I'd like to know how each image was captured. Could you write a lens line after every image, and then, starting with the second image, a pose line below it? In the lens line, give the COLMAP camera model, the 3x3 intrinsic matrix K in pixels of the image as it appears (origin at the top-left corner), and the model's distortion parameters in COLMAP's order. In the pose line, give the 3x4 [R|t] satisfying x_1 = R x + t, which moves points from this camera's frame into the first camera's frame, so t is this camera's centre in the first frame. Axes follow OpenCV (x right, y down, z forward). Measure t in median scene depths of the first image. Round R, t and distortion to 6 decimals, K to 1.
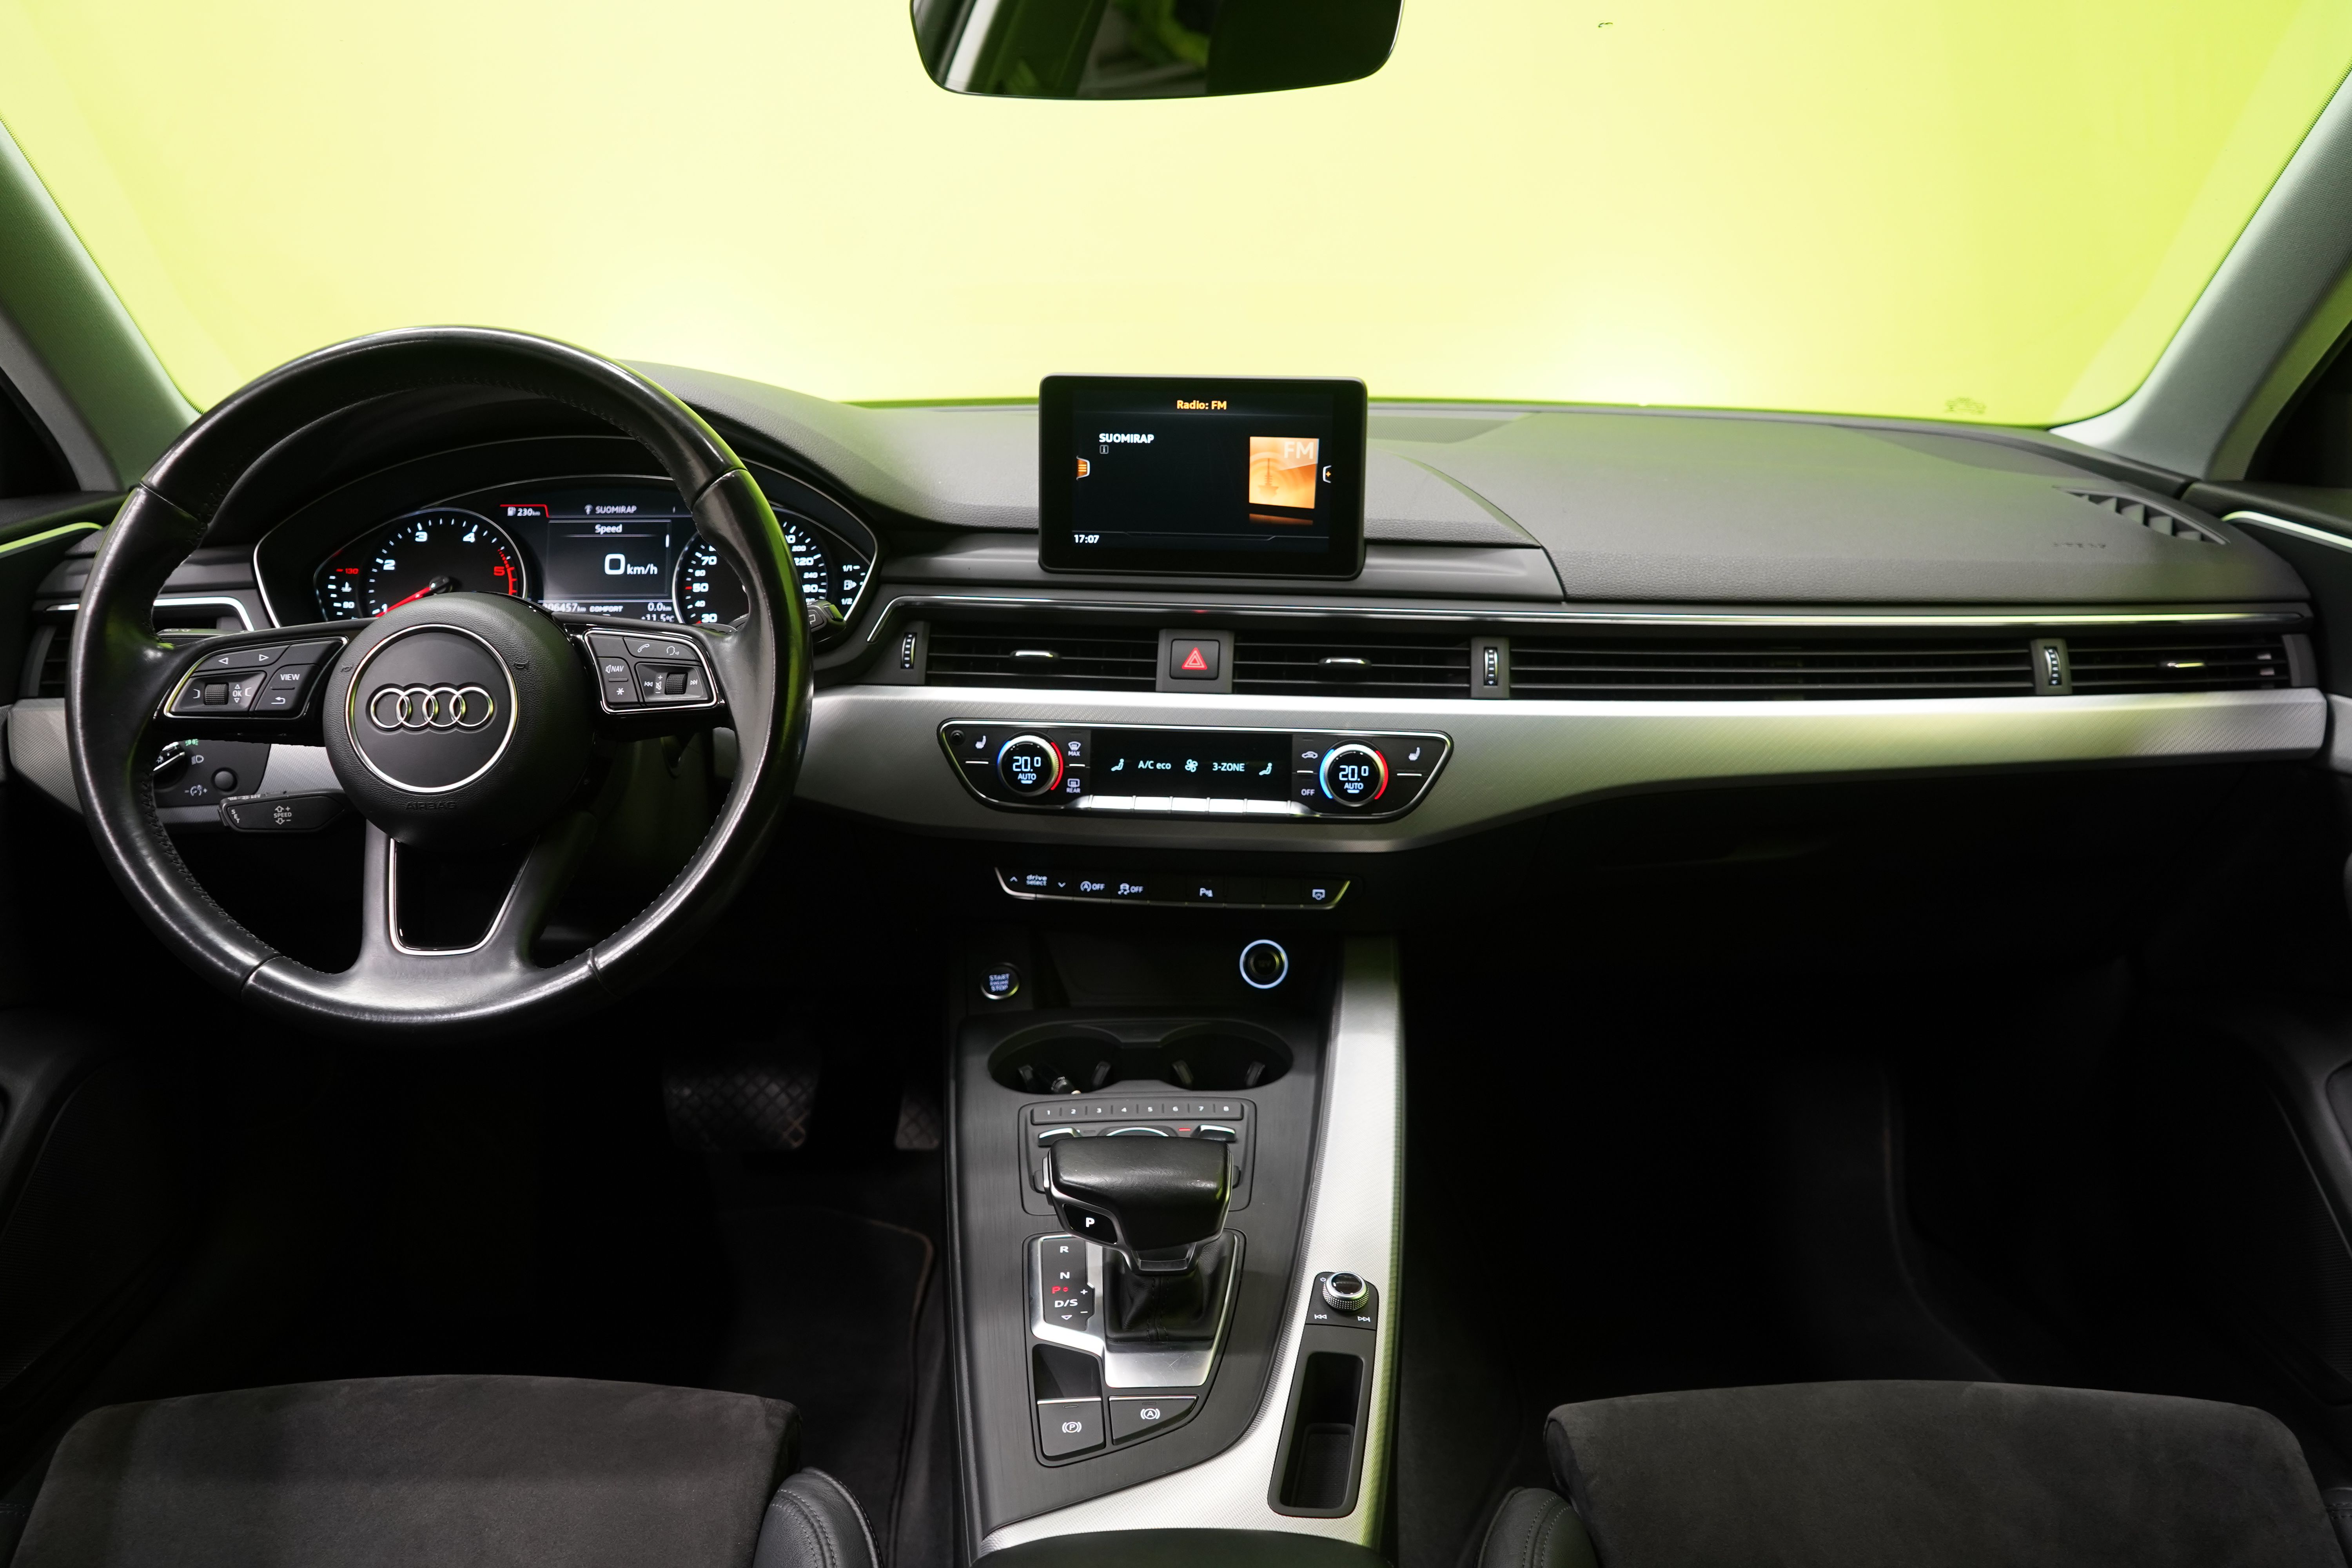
lens RADIAL K [[1890.9, 0, 1172.4], [0, 1890.9, 786.8], [0, 0, 1]] dist [-0.009798, 0.012587]
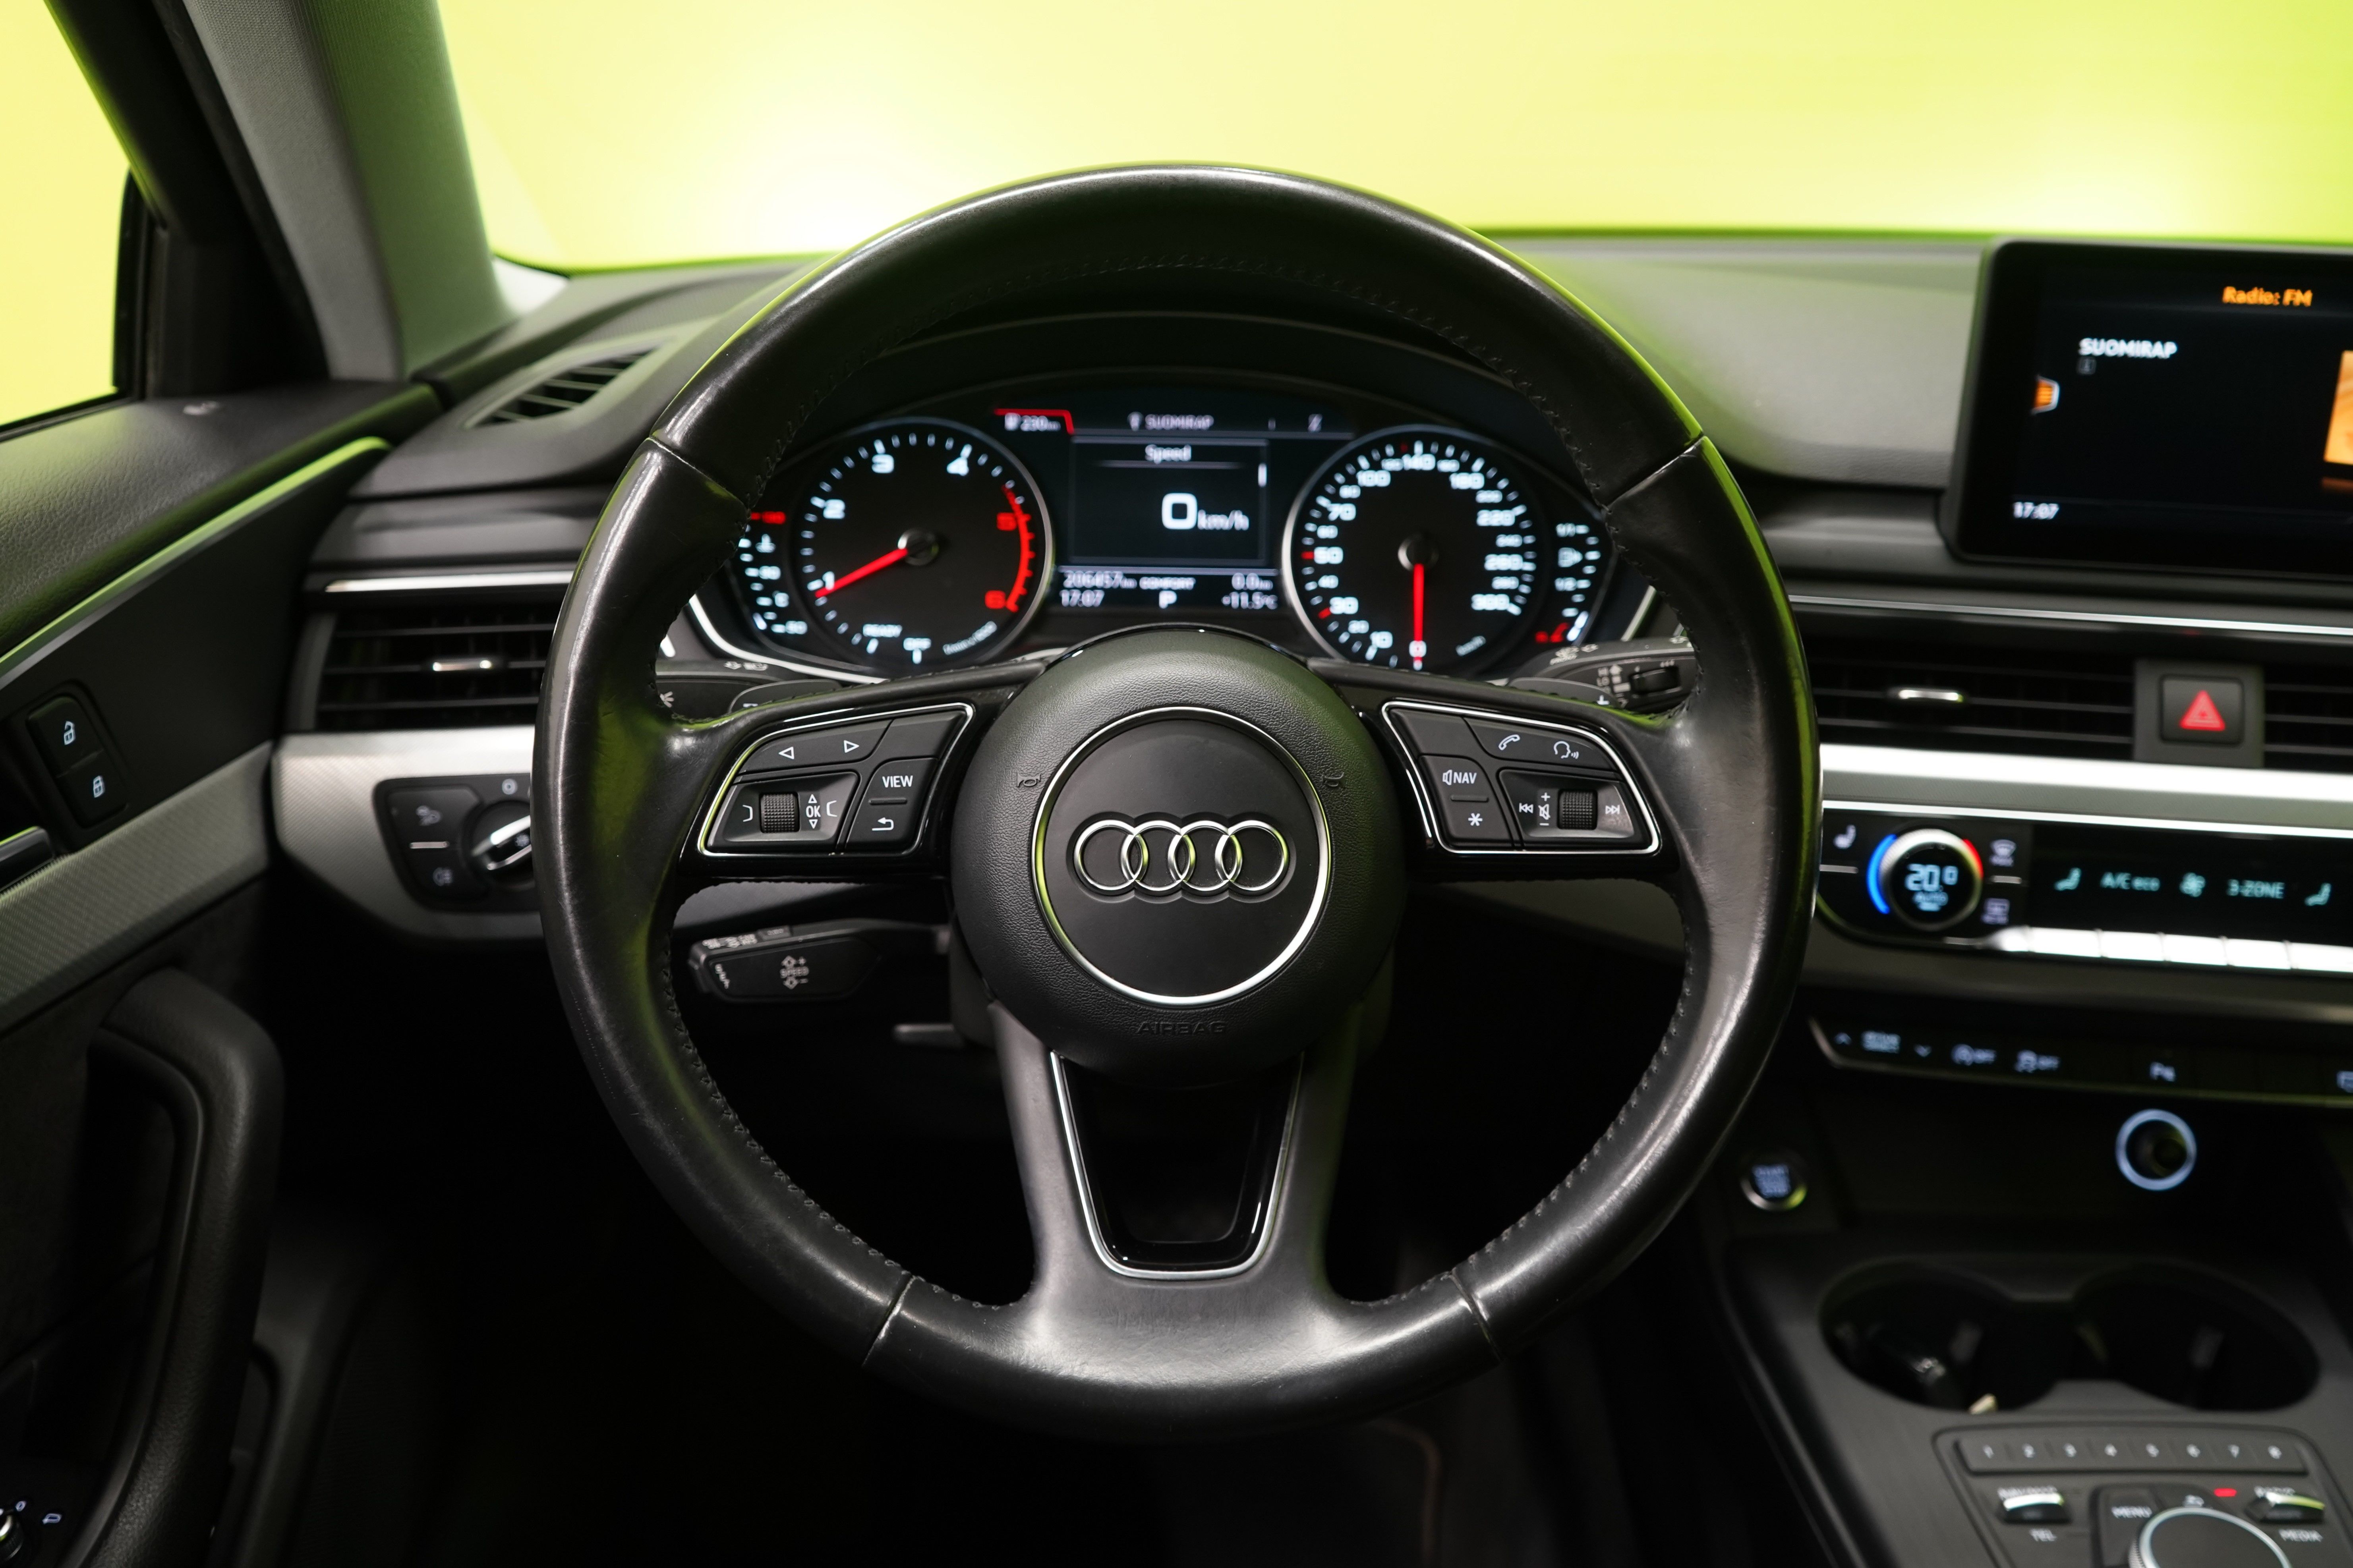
lens RADIAL K [[2268.2, 0, 1180.2], [0, 2268.2, 792.0], [0, 0, 1]] dist [0.004449, 0.000000]
pose [[0.999771, 0.020703, 0.005378, -0.325934], [-0.021087, 0.996132, 0.085298, -0.097815], [-0.003591, -0.085392, 0.996341, 0.263789]]
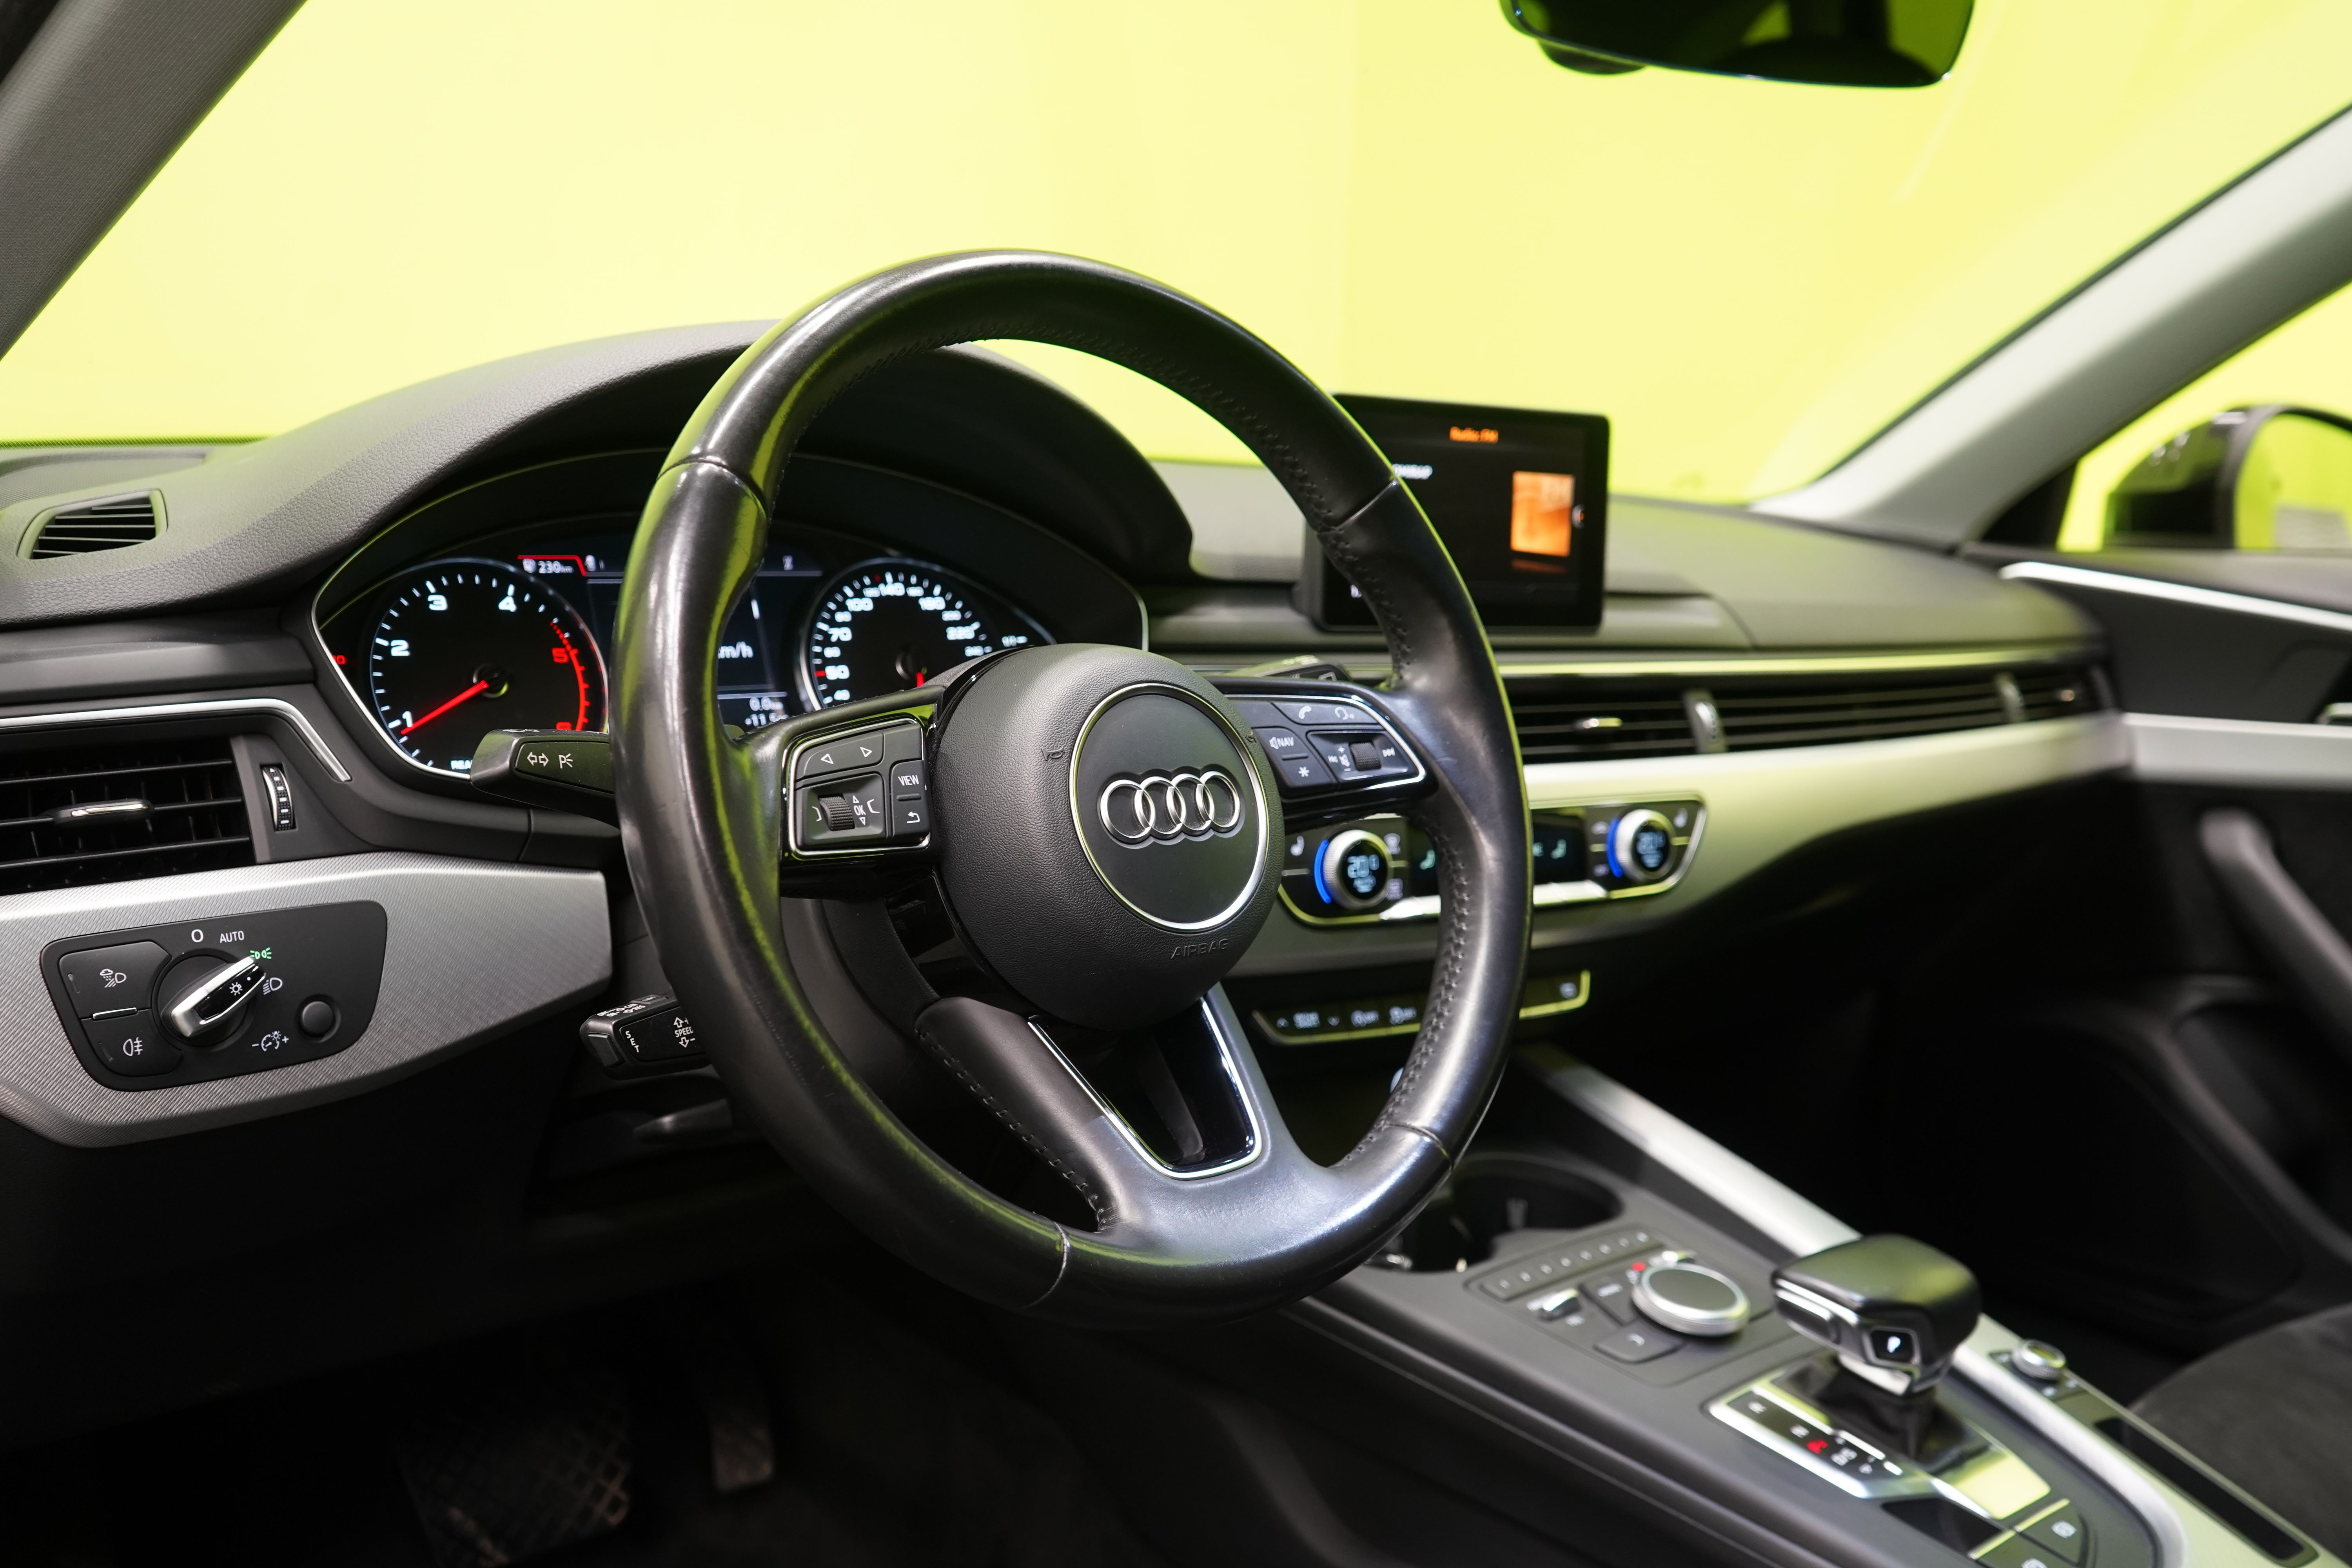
lens RADIAL K [[2202.9, 0, 1178.4], [0, 2202.9, 796.1], [0, 0, 1]] dist [0.010439, 0.000000]
pose [[0.765877, -0.062934, 0.639900, -0.732772], [0.122480, 0.991256, -0.049102, -0.005136], [-0.631214, 0.115980, 0.766888, 0.326127]]
